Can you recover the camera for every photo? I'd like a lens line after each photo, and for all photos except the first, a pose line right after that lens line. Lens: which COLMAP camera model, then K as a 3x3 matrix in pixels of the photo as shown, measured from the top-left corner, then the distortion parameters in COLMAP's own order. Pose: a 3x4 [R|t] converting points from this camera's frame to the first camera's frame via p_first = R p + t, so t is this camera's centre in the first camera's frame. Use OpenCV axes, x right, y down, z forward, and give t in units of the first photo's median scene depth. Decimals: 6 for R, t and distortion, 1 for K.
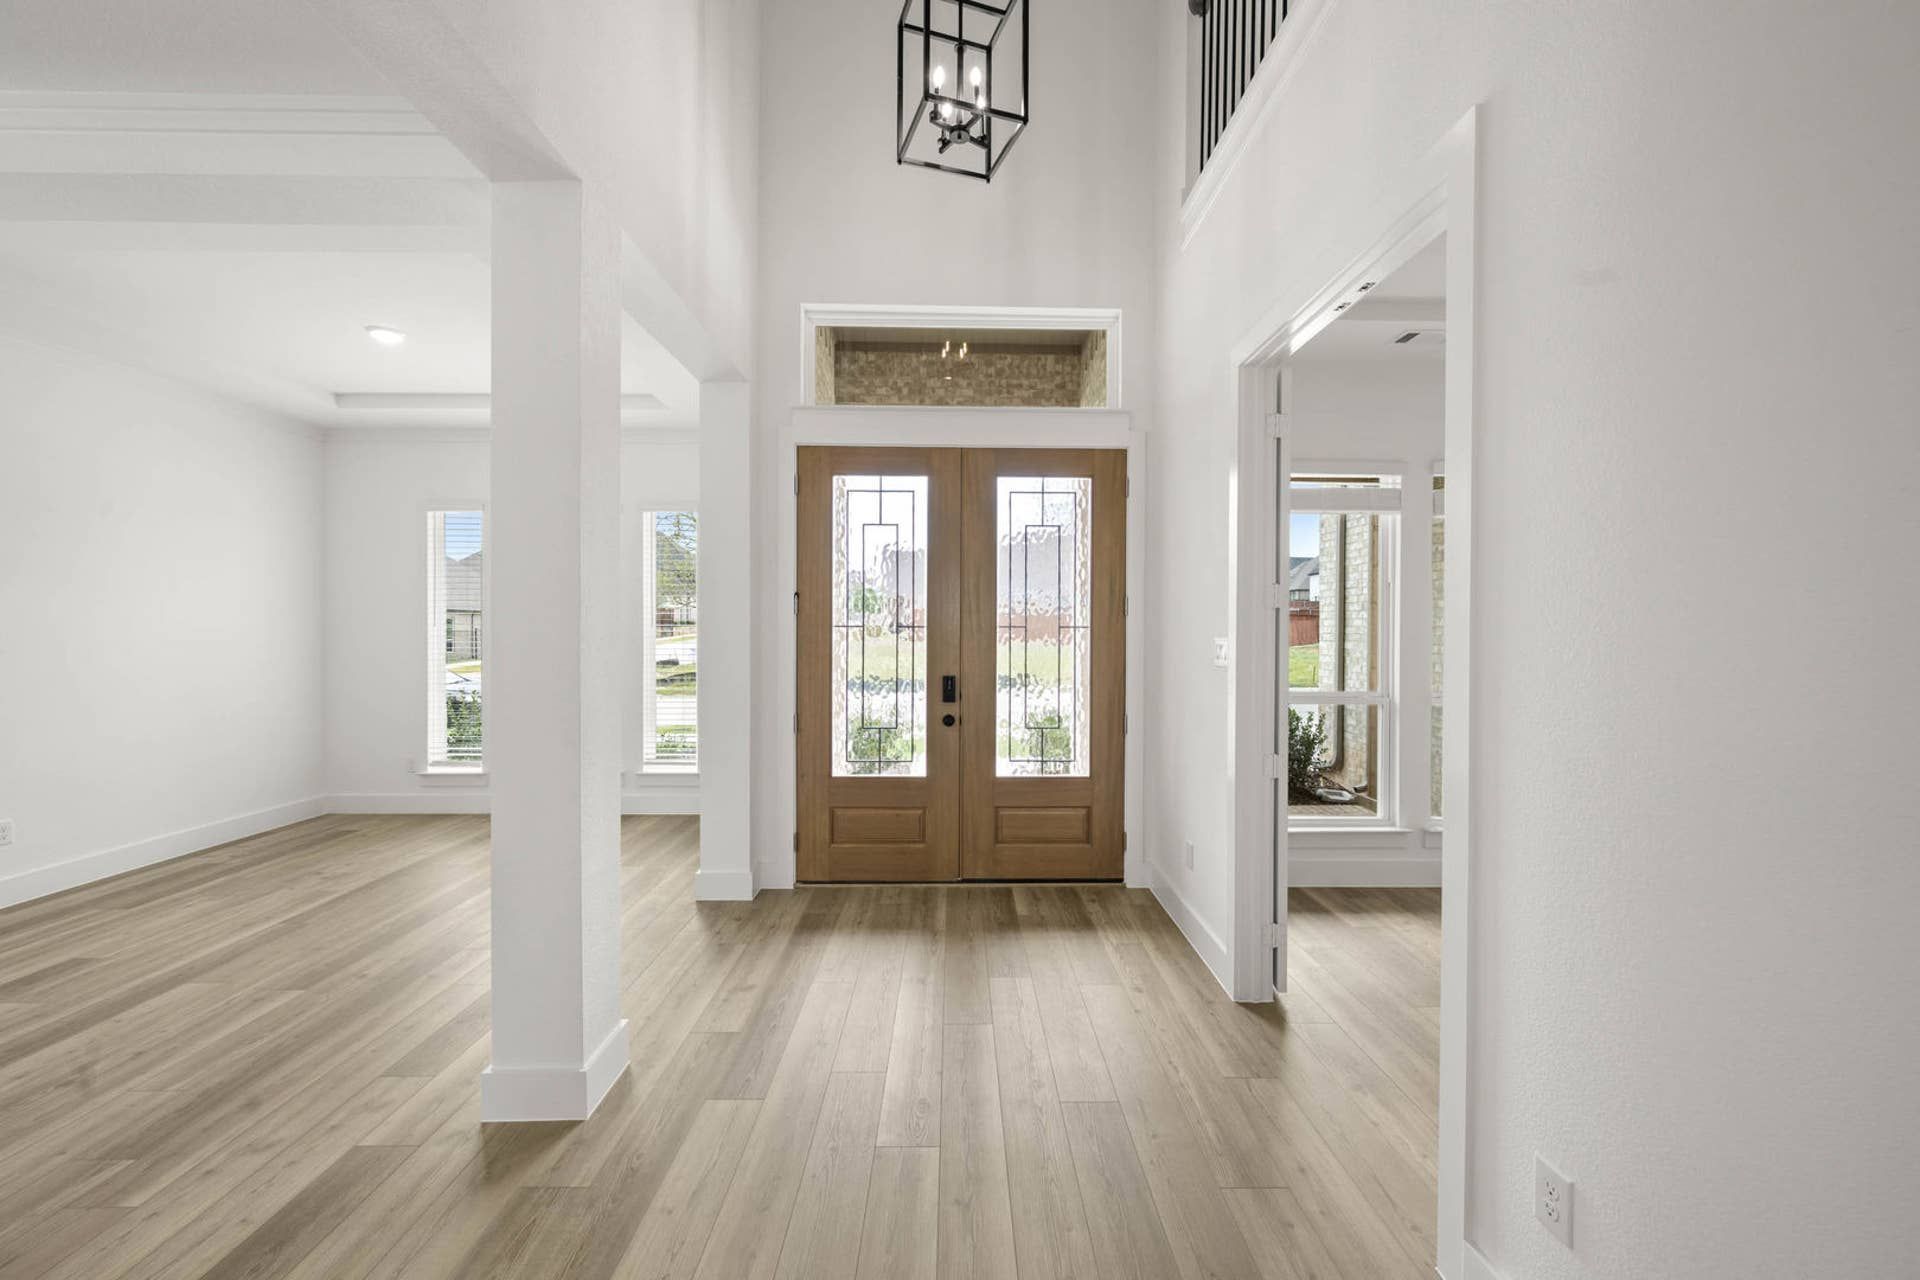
lens RADIAL K [[802.8, 0, 965.1], [0, 802.8, 633.4], [0, 0, 1]] dist [0.001413, 0.000105]
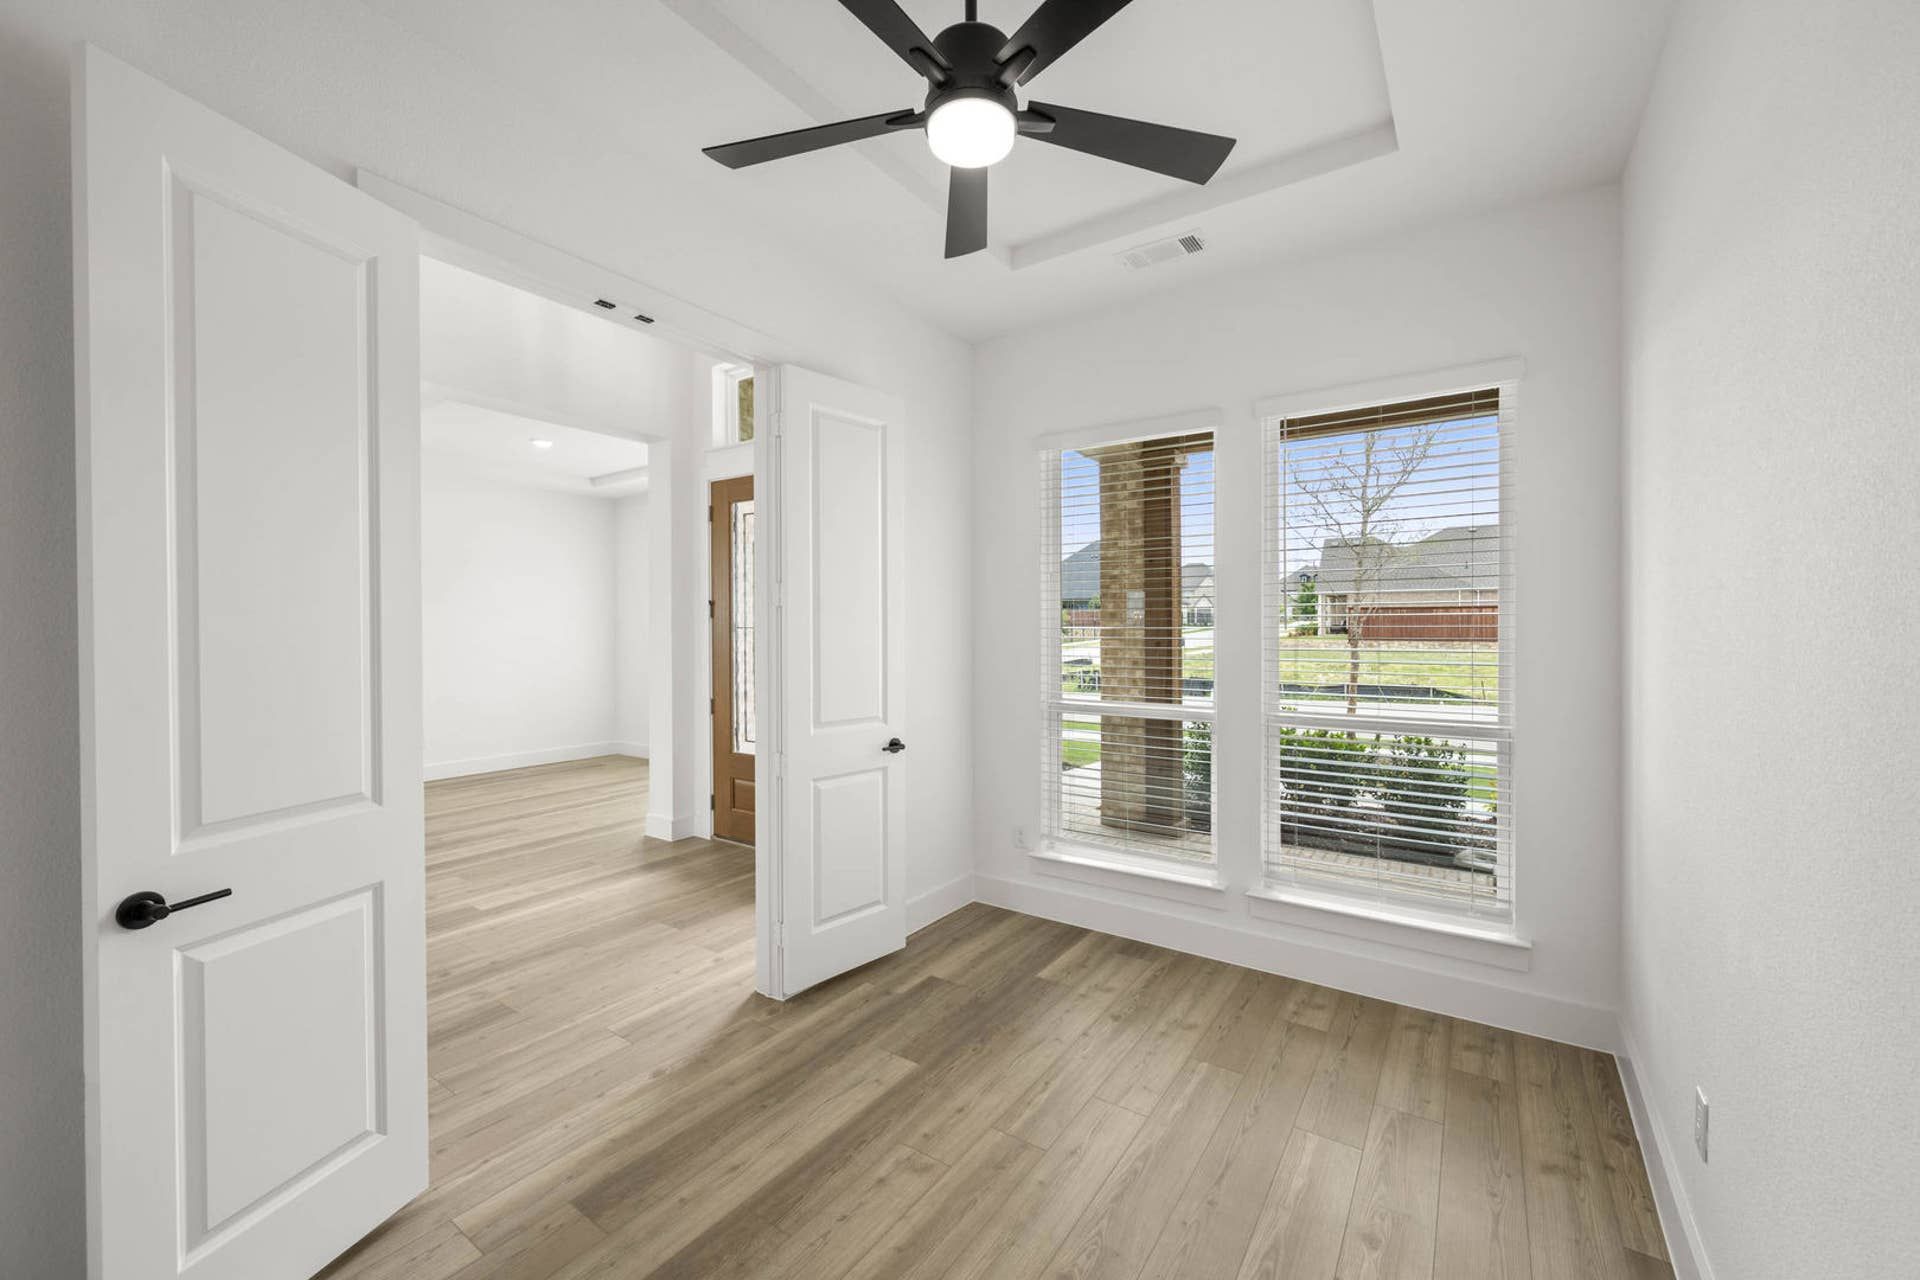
lens RADIAL K [[802.8, 0, 965.1], [0, 802.8, 633.4], [0, 0, 1]] dist [0.001413, 0.000105]
pose [[0.797756, -0.002671, -0.602975, 0.846502], [-0.000076, 0.999990, -0.004531, 0.005386], [0.602981, 0.003660, 0.797747, 0.247380]]
